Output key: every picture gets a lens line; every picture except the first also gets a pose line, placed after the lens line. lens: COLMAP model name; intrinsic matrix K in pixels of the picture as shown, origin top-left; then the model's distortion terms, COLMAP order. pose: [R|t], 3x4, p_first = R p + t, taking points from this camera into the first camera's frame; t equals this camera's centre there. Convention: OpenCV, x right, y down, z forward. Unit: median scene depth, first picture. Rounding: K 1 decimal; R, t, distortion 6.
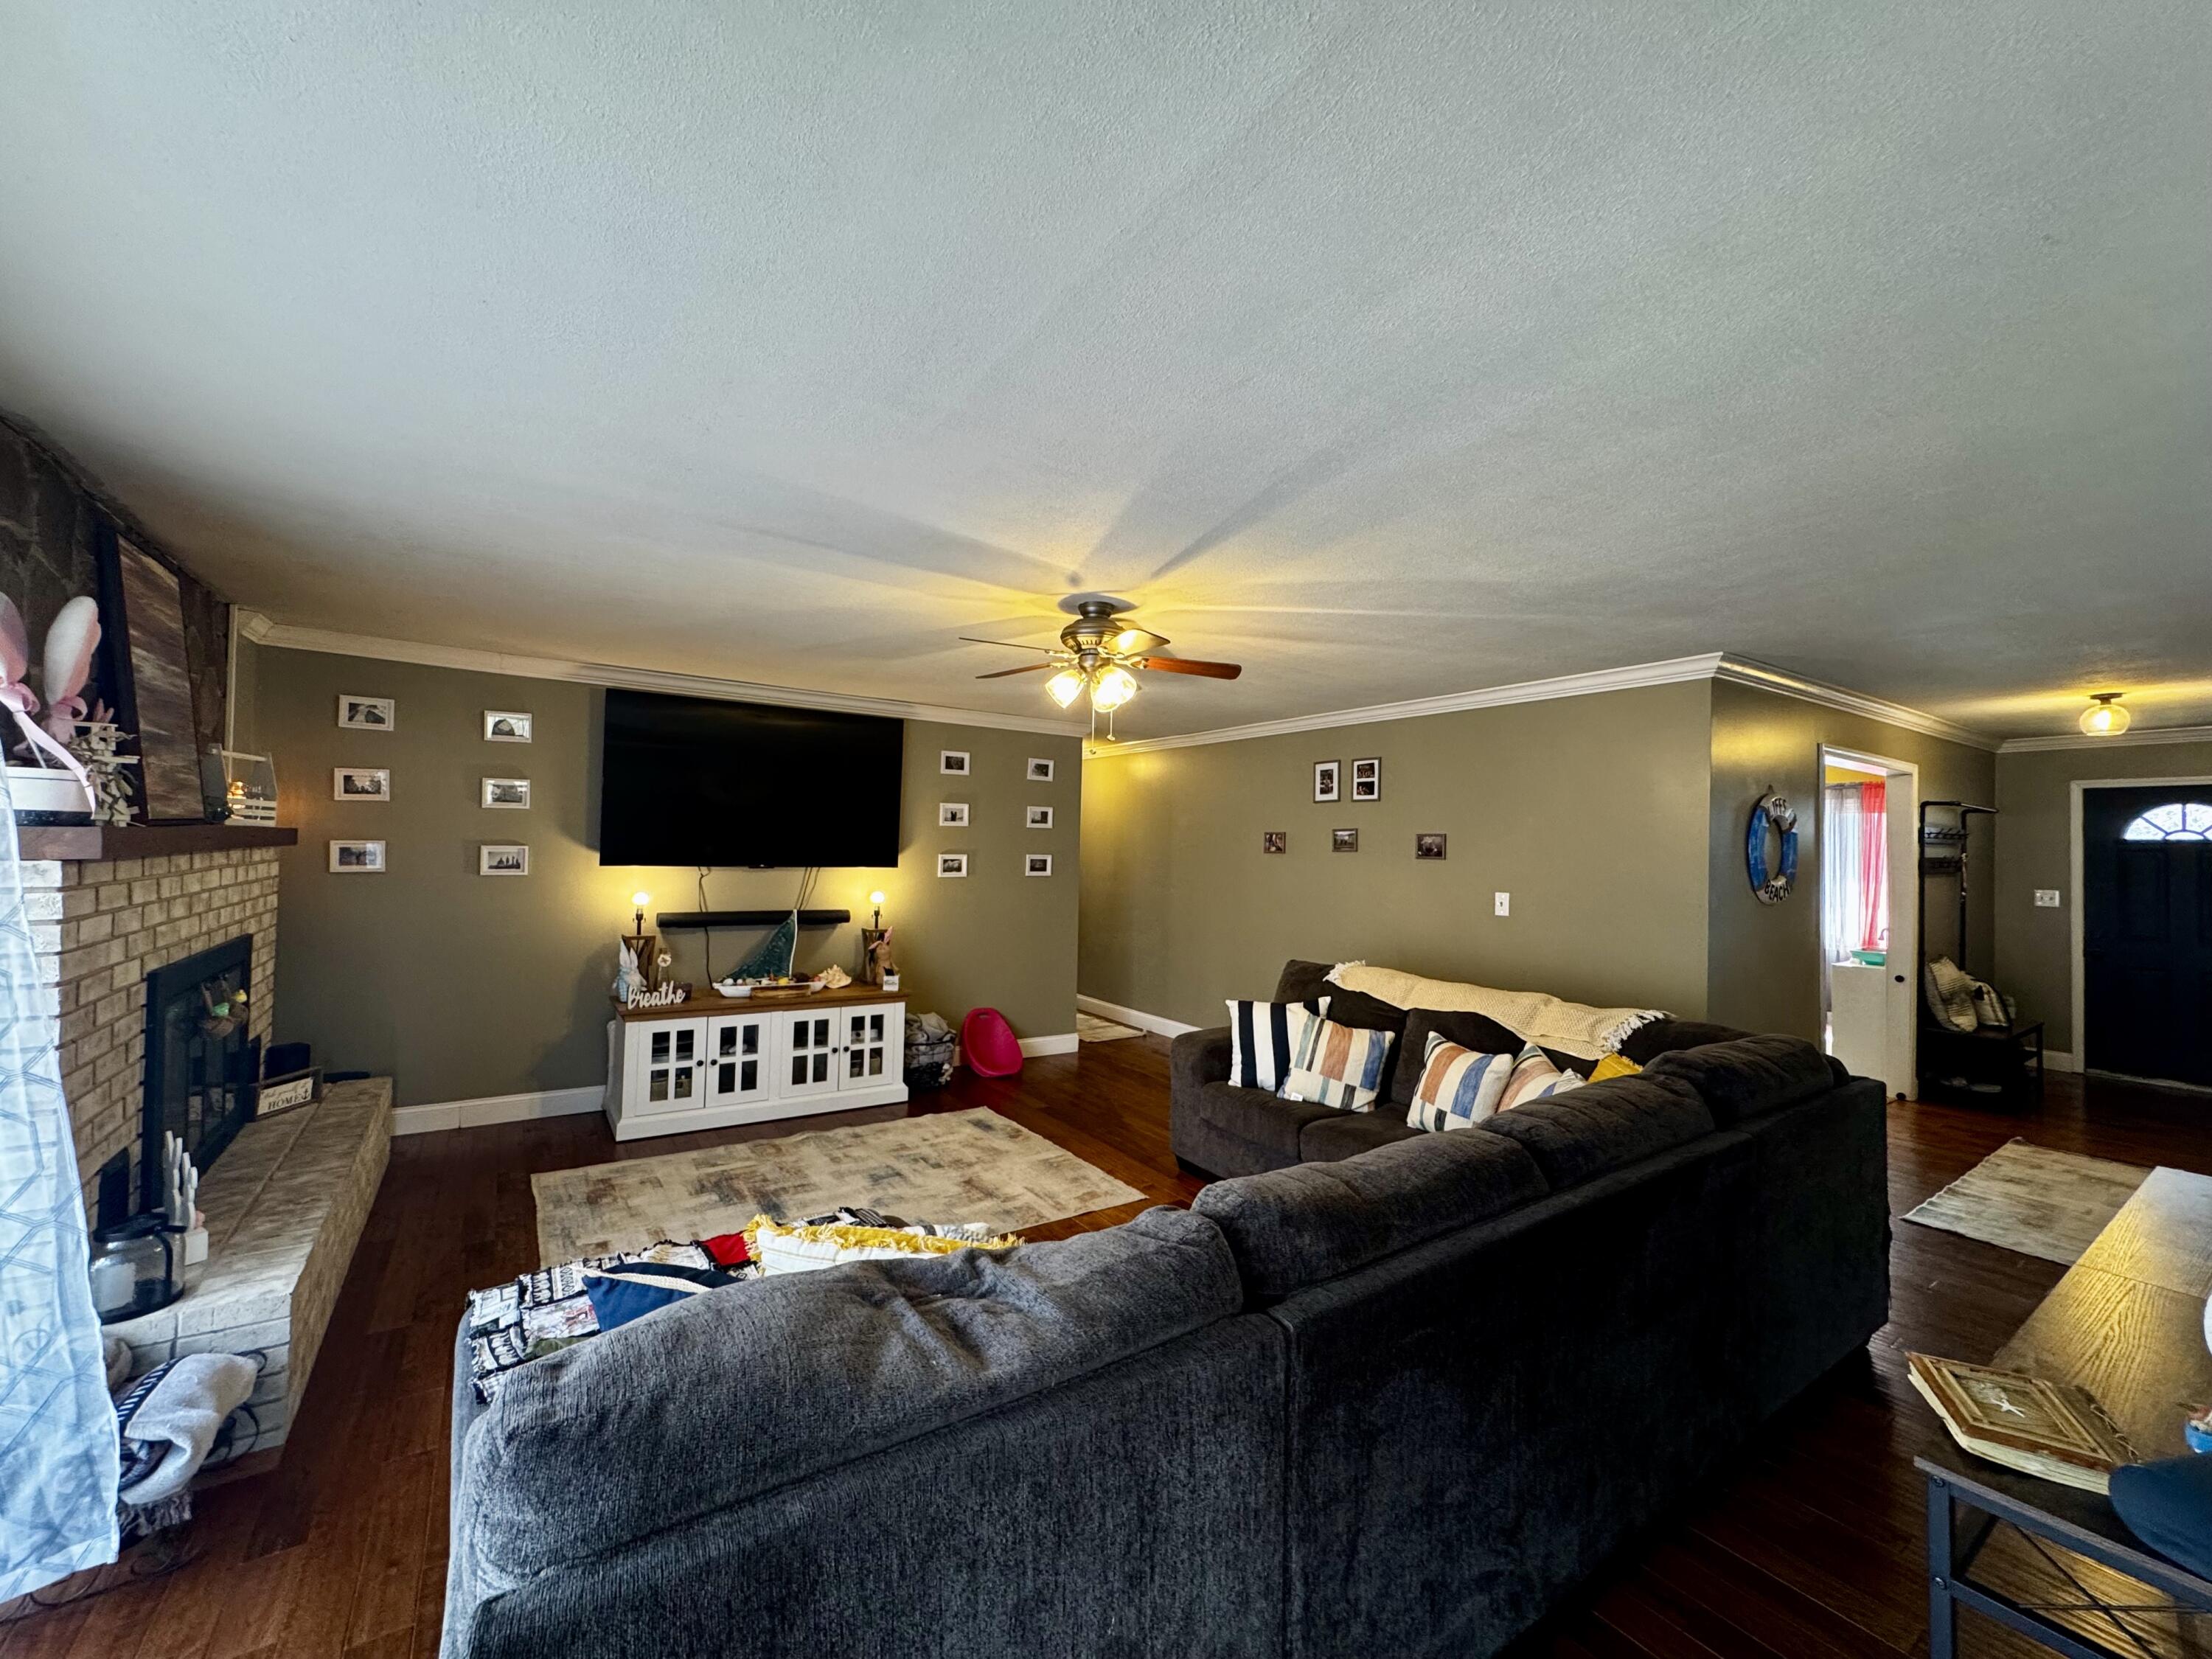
lens RADIAL K [[878.3, 0, 1088.8], [0, 878.3, 836.6], [0, 0, 1]] dist [-0.000343, 0.000891]
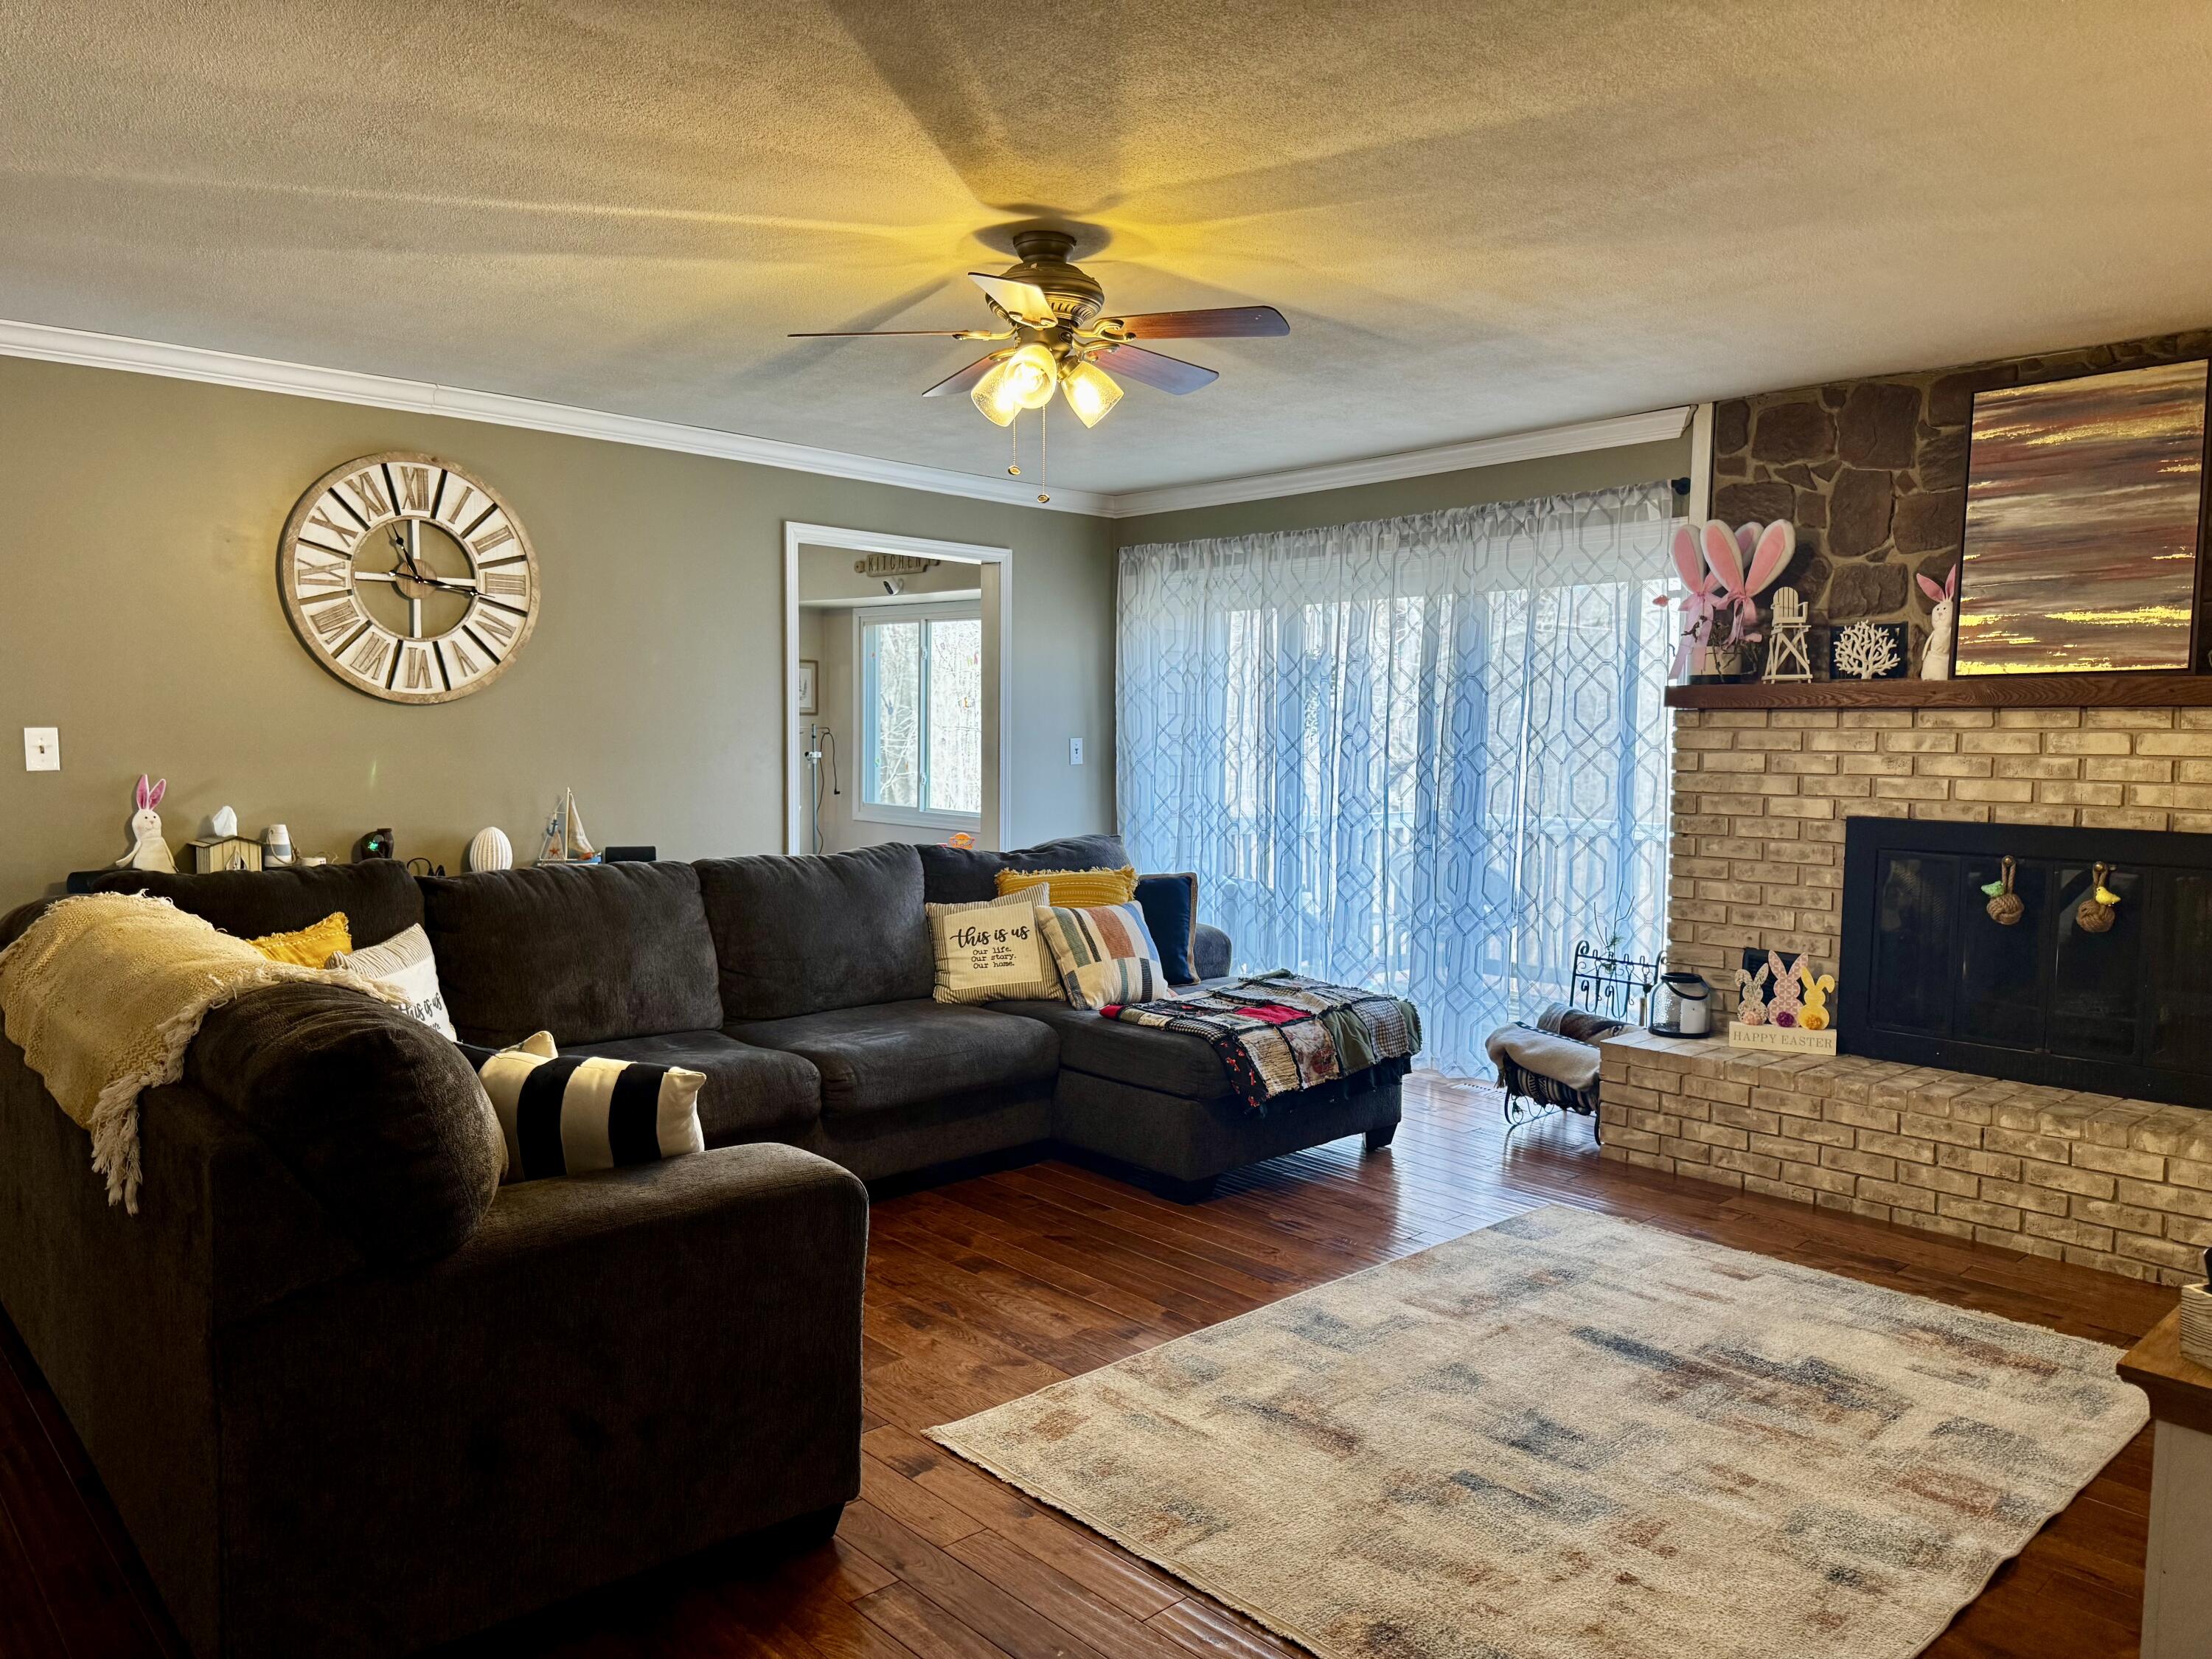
lens RADIAL K [[1552.5, 0, 1095.2], [0, 1552.5, 840.6], [0, 0, 1]] dist [0.007814, -0.017757]
pose [[-0.986820, -0.022237, -0.160289, 0.108960], [-0.032318, 0.997641, 0.060567, 0.059265], [0.158564, 0.064949, -0.985210, 1.678258]]
